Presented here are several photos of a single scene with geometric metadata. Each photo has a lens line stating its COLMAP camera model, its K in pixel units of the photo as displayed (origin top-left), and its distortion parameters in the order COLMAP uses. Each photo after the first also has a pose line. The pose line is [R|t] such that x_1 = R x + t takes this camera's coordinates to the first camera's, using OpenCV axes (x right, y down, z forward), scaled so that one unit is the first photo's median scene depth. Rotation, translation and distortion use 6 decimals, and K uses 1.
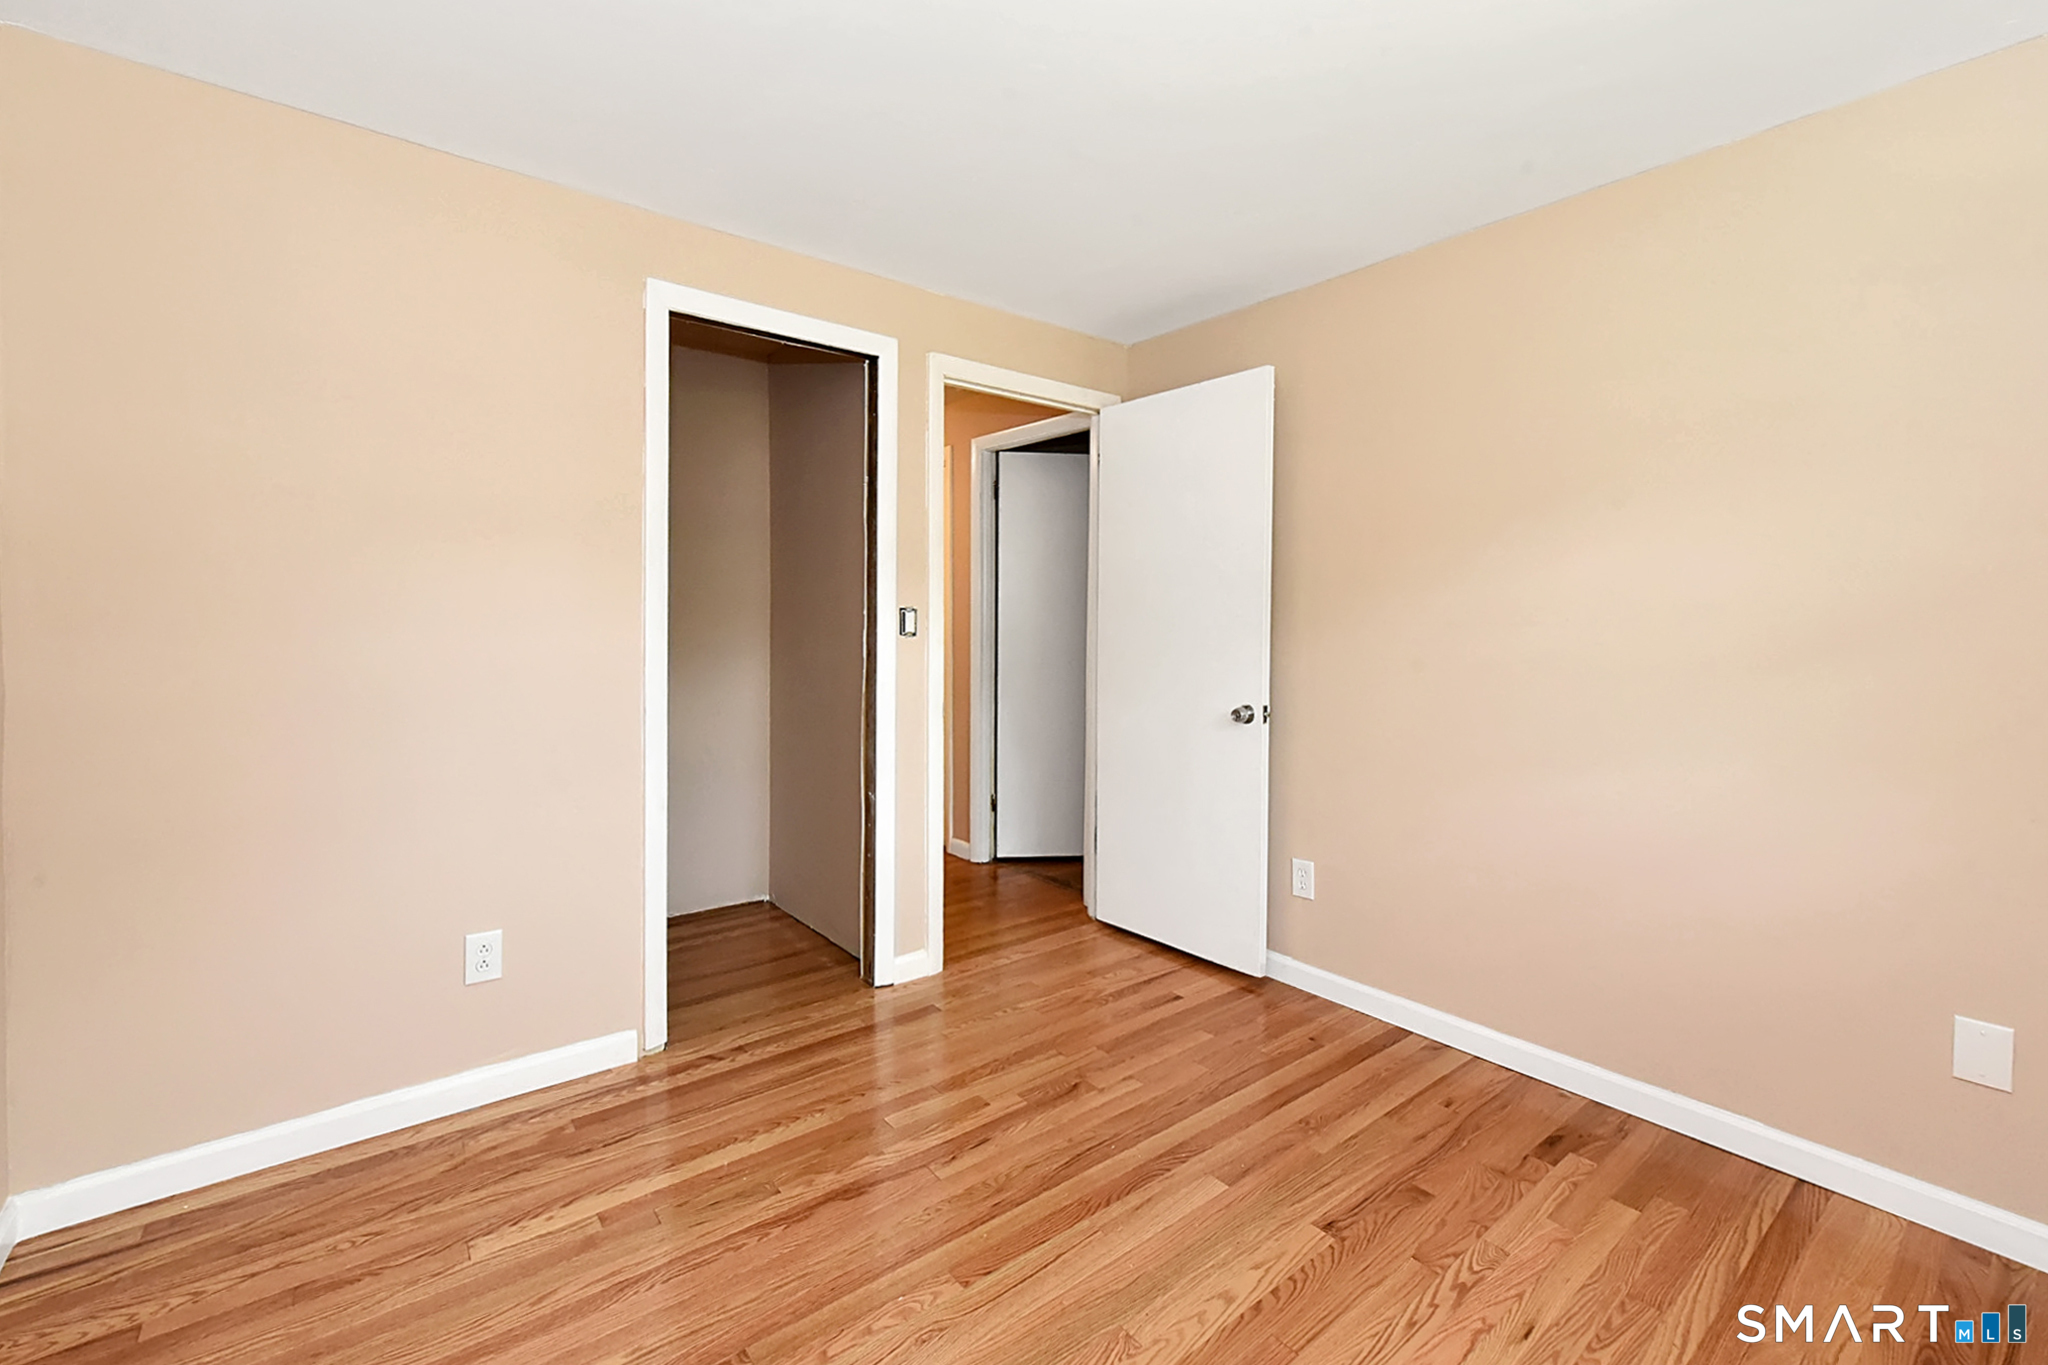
lens RADIAL K [[854.1, 0, 1027.6], [0, 854.1, 650.4], [0, 0, 1]] dist [-0.022214, 0.000076]
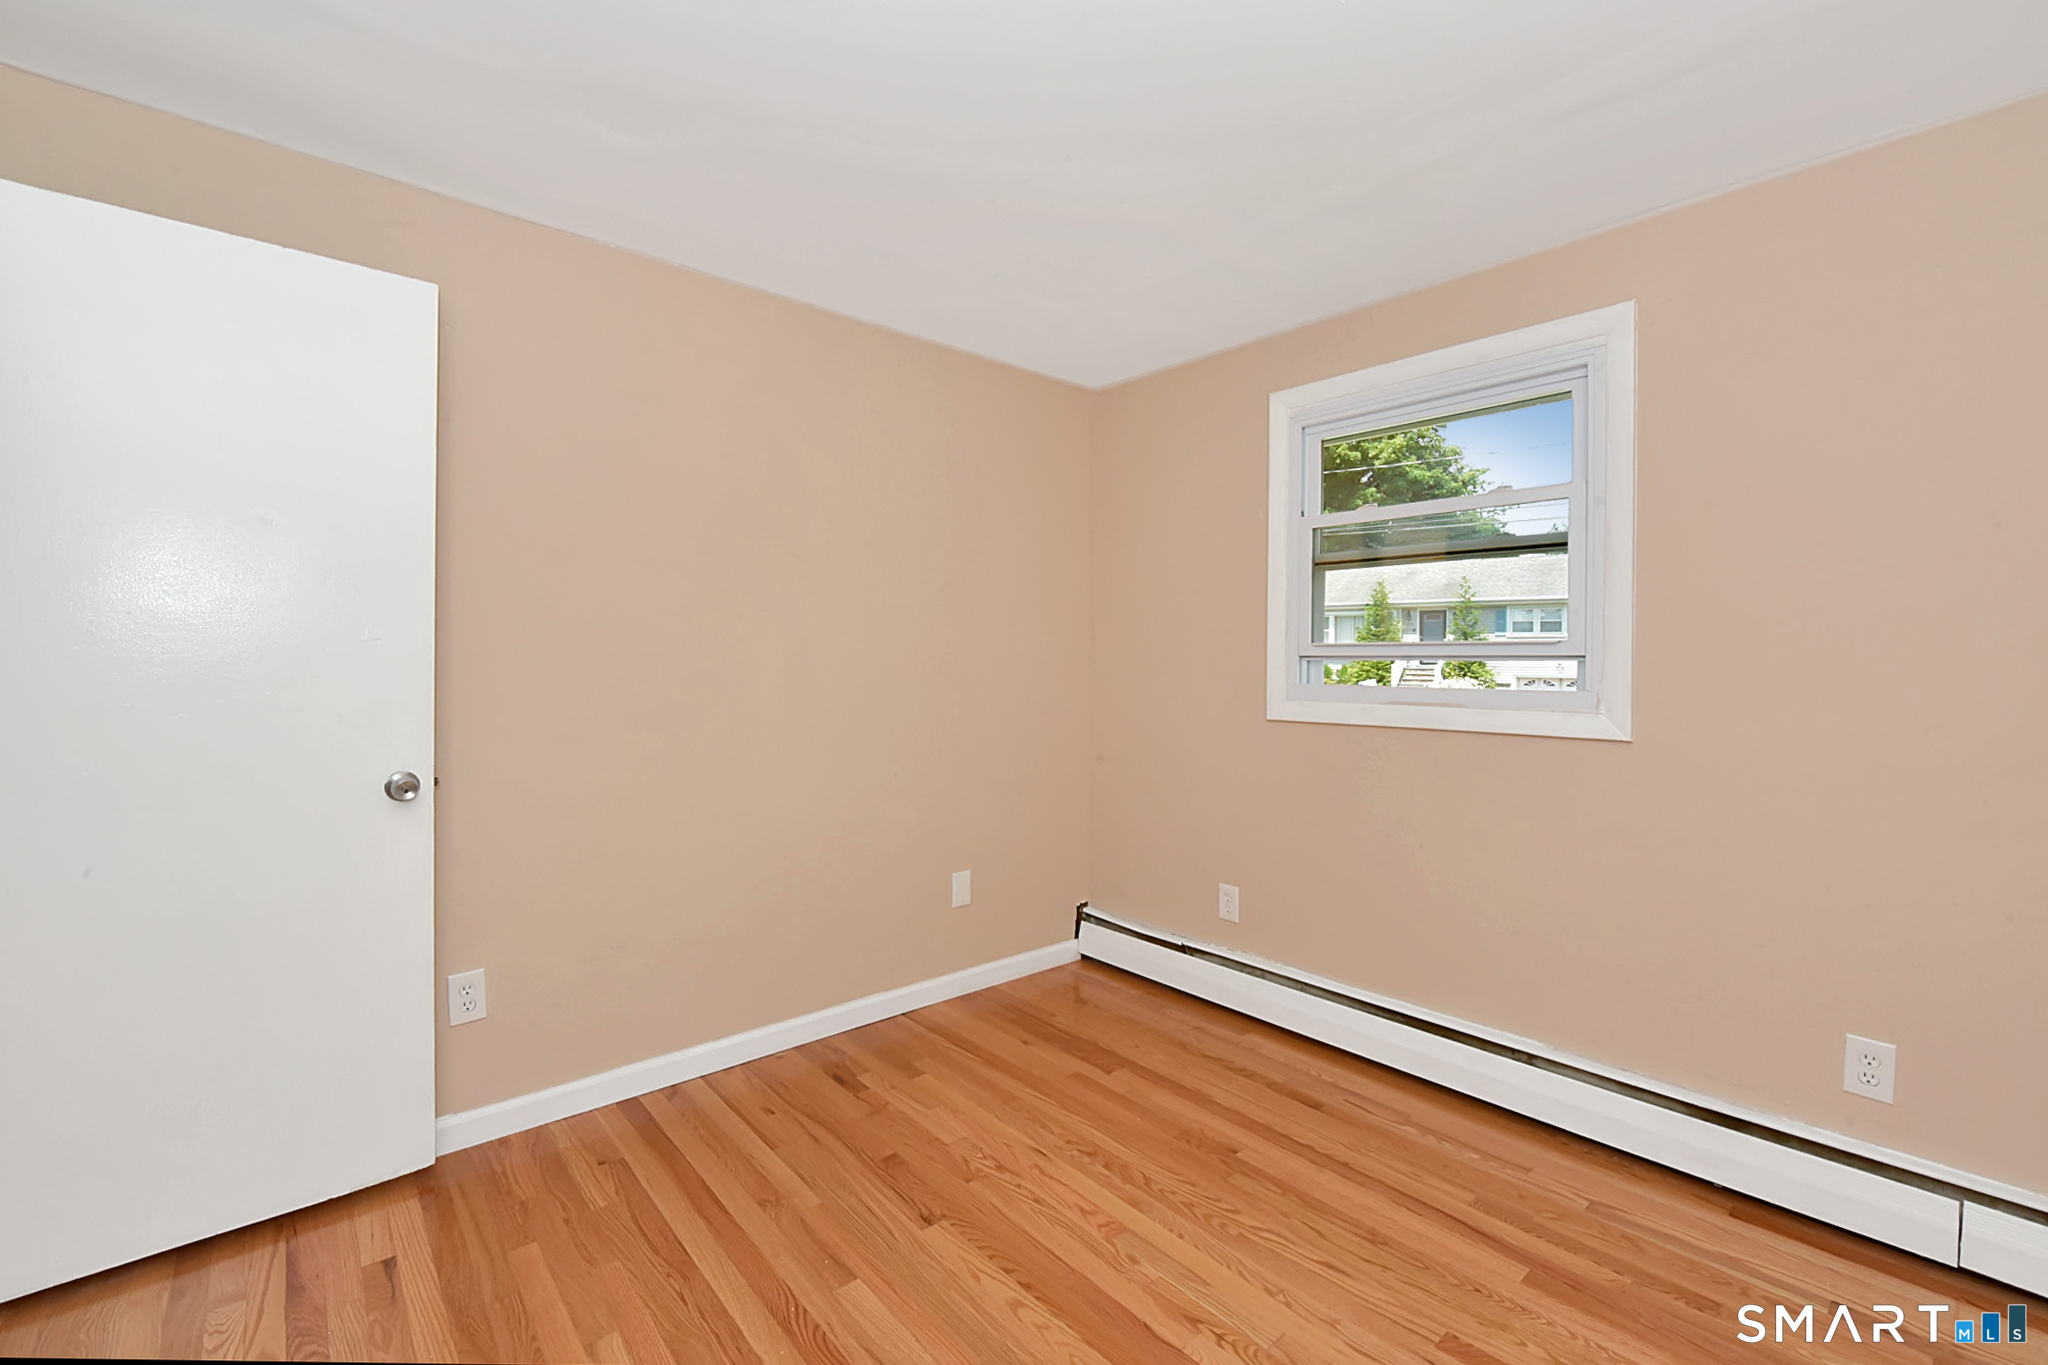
lens RADIAL K [[854.1, 0, 1027.6], [0, 854.1, 650.4], [0, 0, 1]] dist [-0.022214, 0.000076]
pose [[-0.049535, 0.000449, 0.998772, -0.538869], [0.019929, 0.999801, 0.000539, -0.027748], [-0.998574, 0.019931, -0.049534, 0.682437]]
